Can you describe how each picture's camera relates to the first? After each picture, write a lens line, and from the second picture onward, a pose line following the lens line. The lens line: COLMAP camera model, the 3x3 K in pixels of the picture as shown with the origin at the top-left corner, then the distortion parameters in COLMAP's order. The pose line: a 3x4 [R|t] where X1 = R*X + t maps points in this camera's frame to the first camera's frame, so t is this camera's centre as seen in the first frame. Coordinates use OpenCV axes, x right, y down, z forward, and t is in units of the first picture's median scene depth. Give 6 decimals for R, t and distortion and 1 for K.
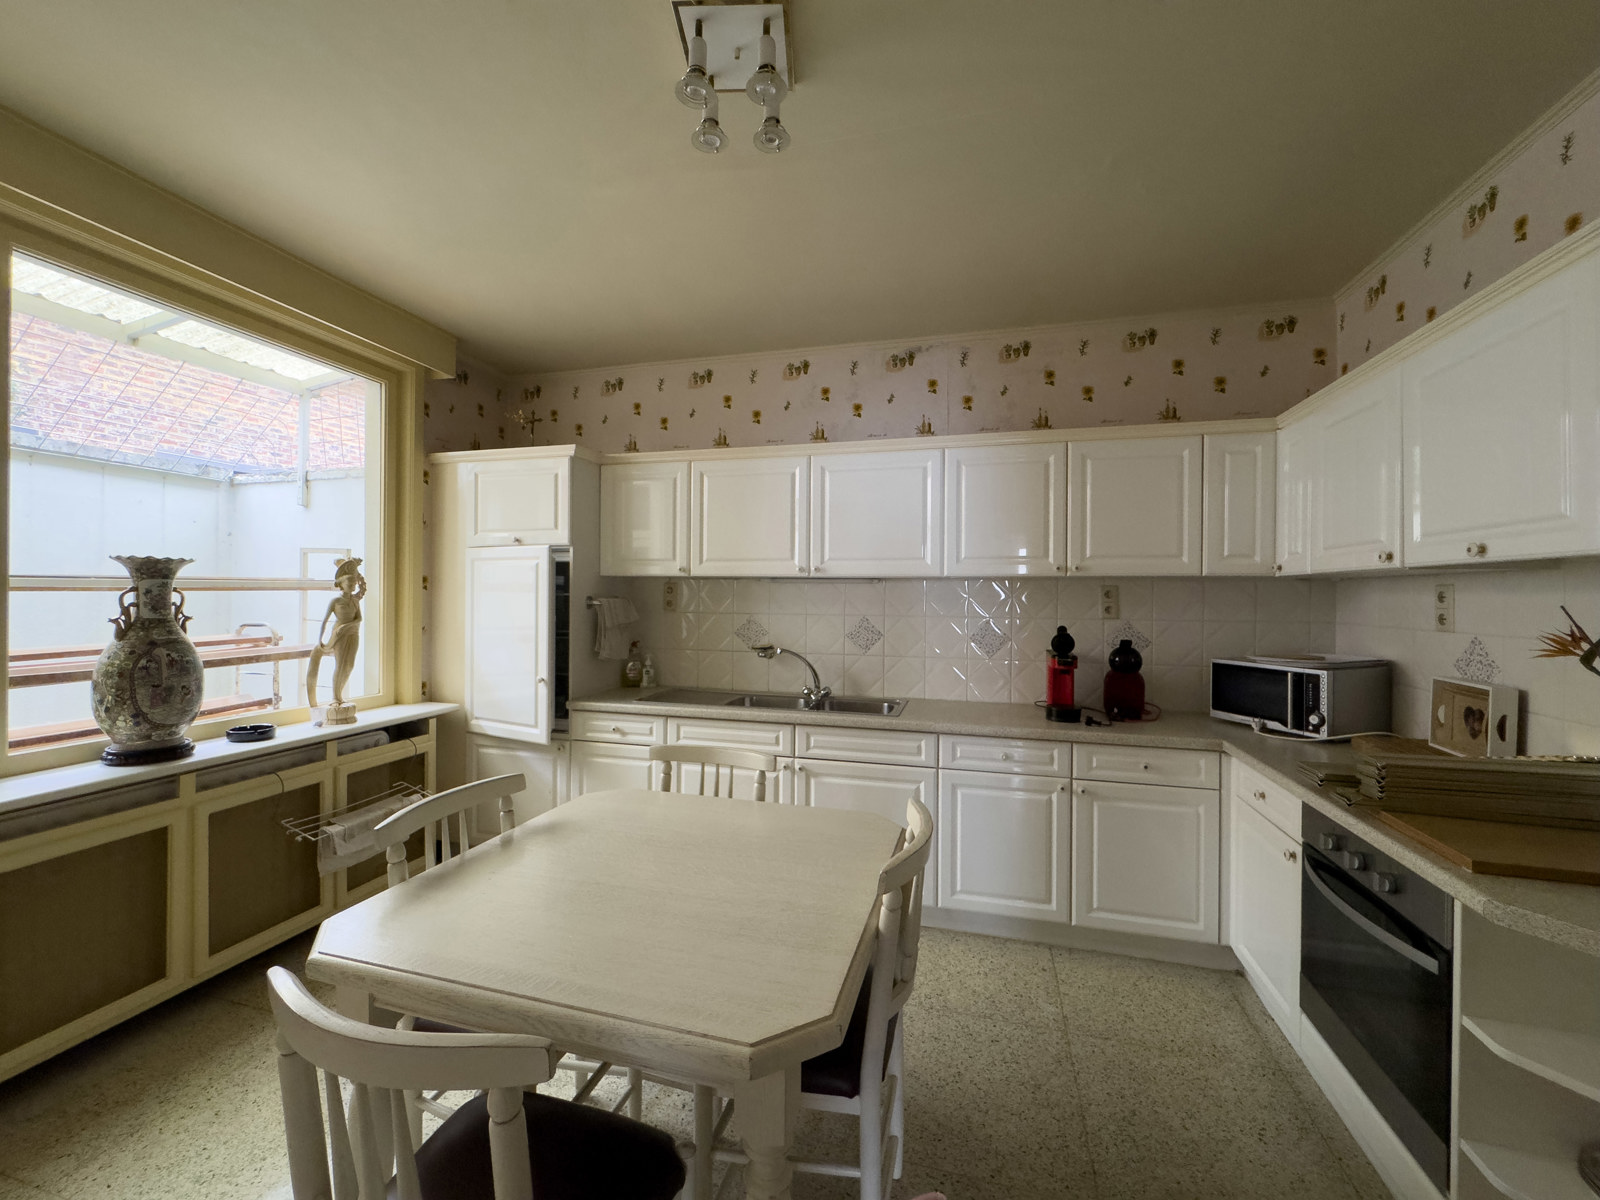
lens RADIAL K [[637.2, 0, 801.0], [0, 637.2, 597.2], [0, 0, 1]] dist [0.000539, 0.000042]
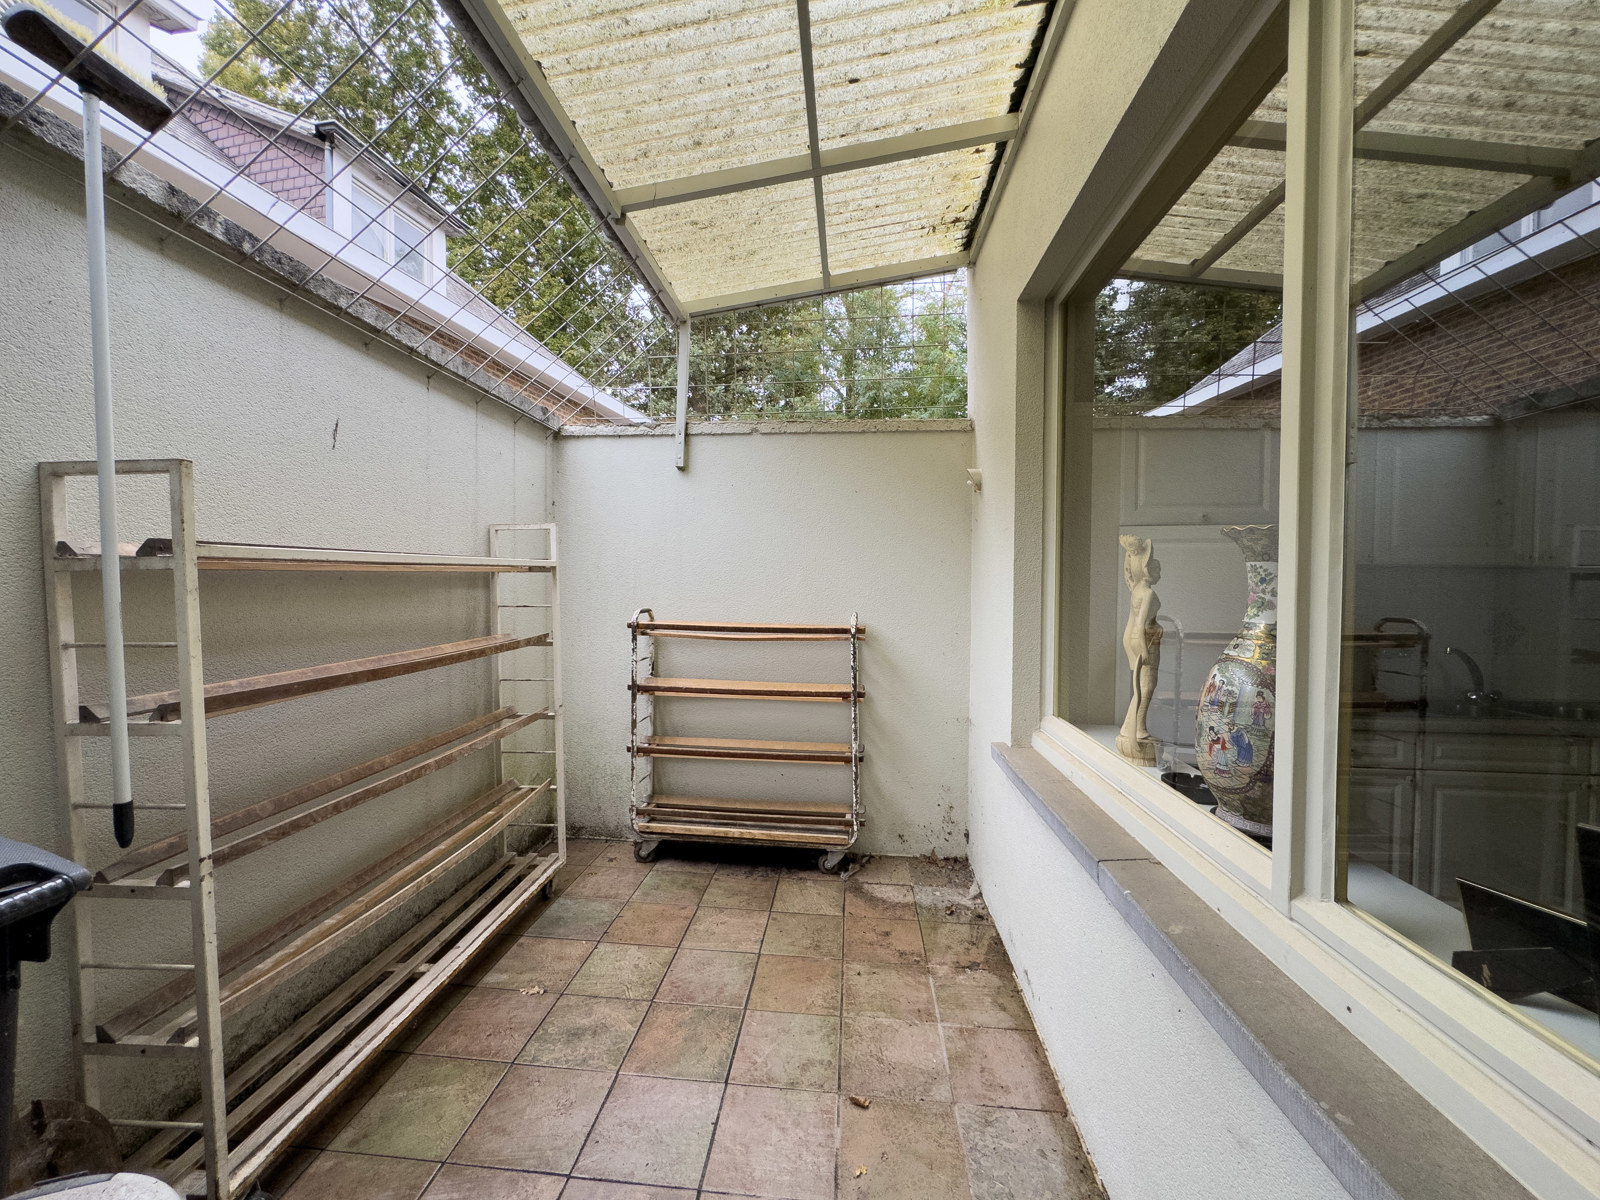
lens RADIAL K [[637.2, 0, 801.0], [0, 637.2, 597.2], [0, 0, 1]] dist [0.000539, 0.000042]
pose [[0.981330, -0.005693, 0.192250, -0.883140], [0.002398, 0.999846, 0.017368, -0.005766], [-0.192319, -0.016583, 0.981192, 0.262279]]
